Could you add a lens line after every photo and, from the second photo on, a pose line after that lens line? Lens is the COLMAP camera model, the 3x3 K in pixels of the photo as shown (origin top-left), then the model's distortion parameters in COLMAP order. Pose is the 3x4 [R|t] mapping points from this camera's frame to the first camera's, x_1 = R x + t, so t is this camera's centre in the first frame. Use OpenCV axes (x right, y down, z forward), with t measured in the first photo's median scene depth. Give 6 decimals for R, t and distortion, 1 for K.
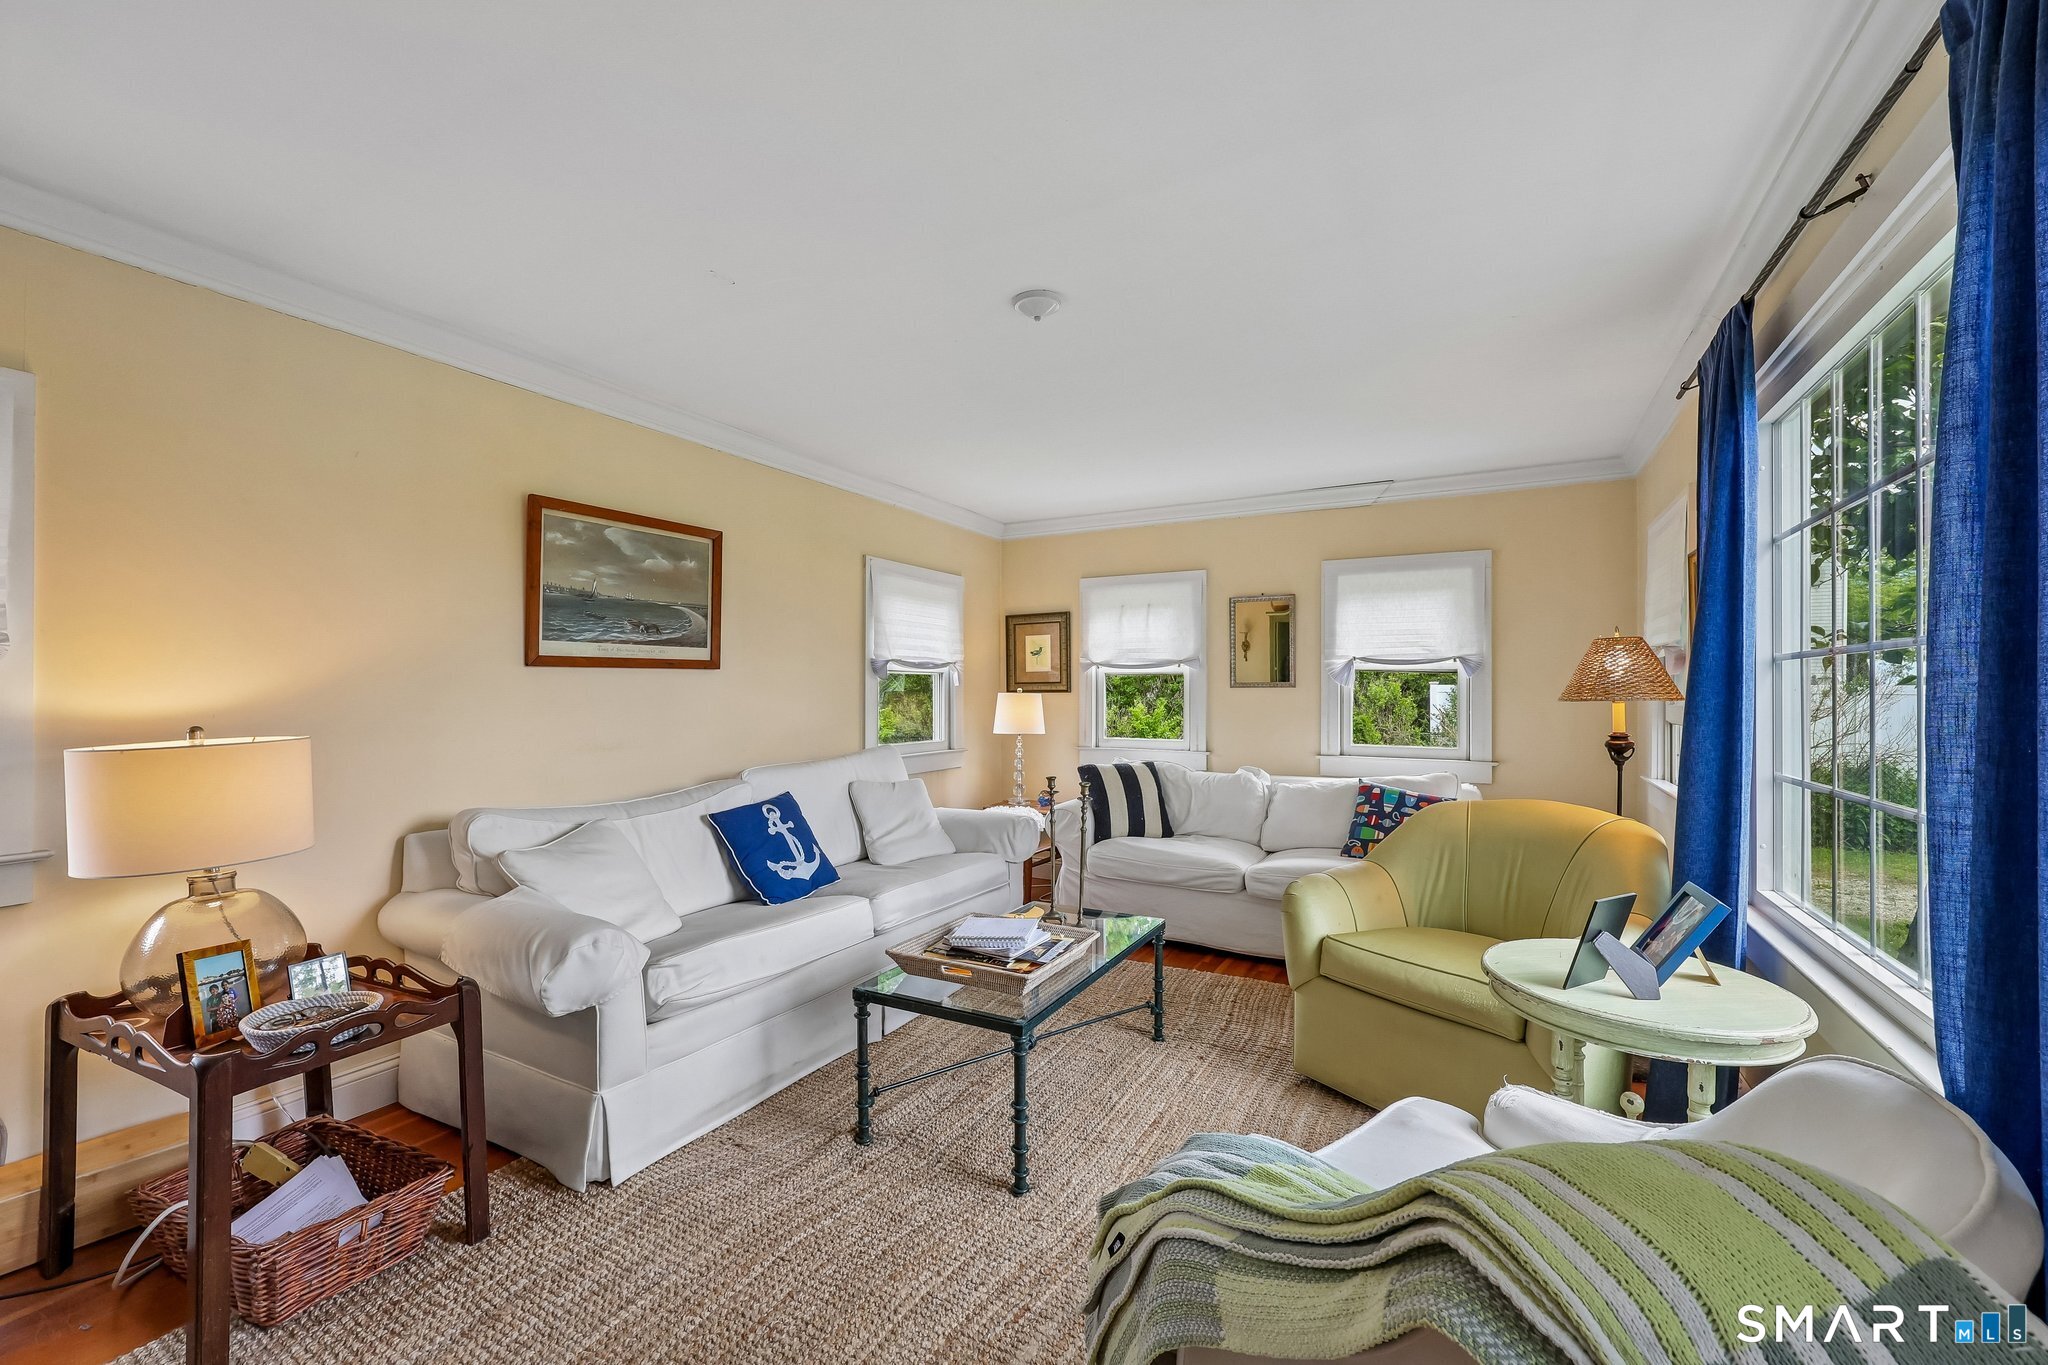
lens RADIAL K [[828.2, 0, 1025.7], [0, 828.2, 685.3], [0, 0, 1]] dist [0.004242, -0.000371]
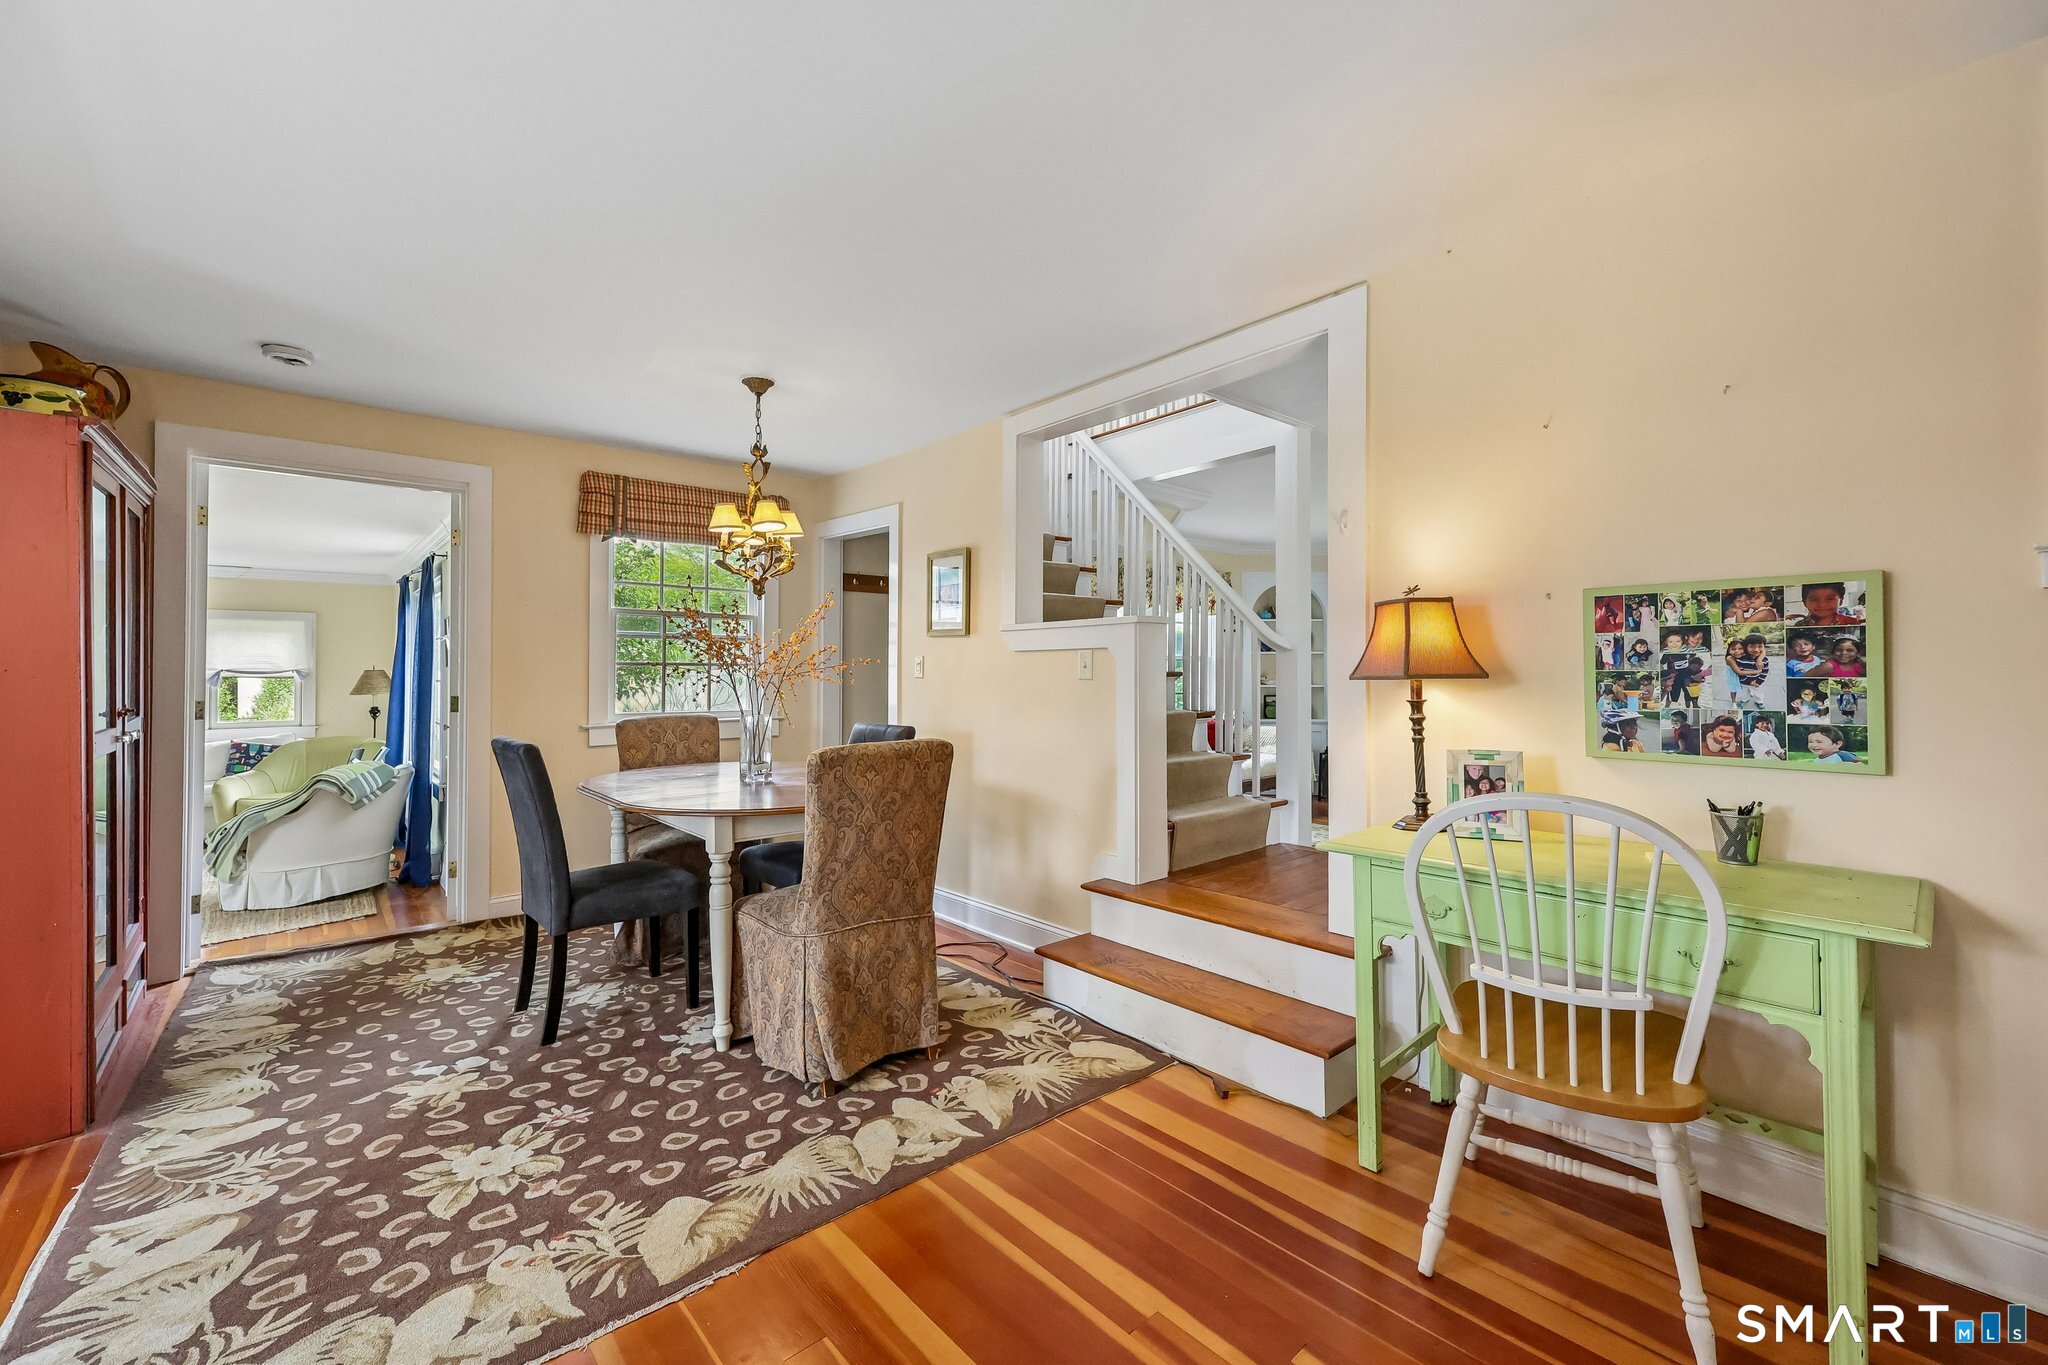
lens RADIAL K [[828.2, 0, 1024.5], [0, 828.2, 663.3], [0, 0, 1]] dist [0.004242, -0.000371]
pose [[0.330687, 0.004188, 0.943731, -0.683419], [-0.001689, 0.999991, -0.003845, -0.044892], [-0.943739, -0.000322, 0.330691, -1.138102]]
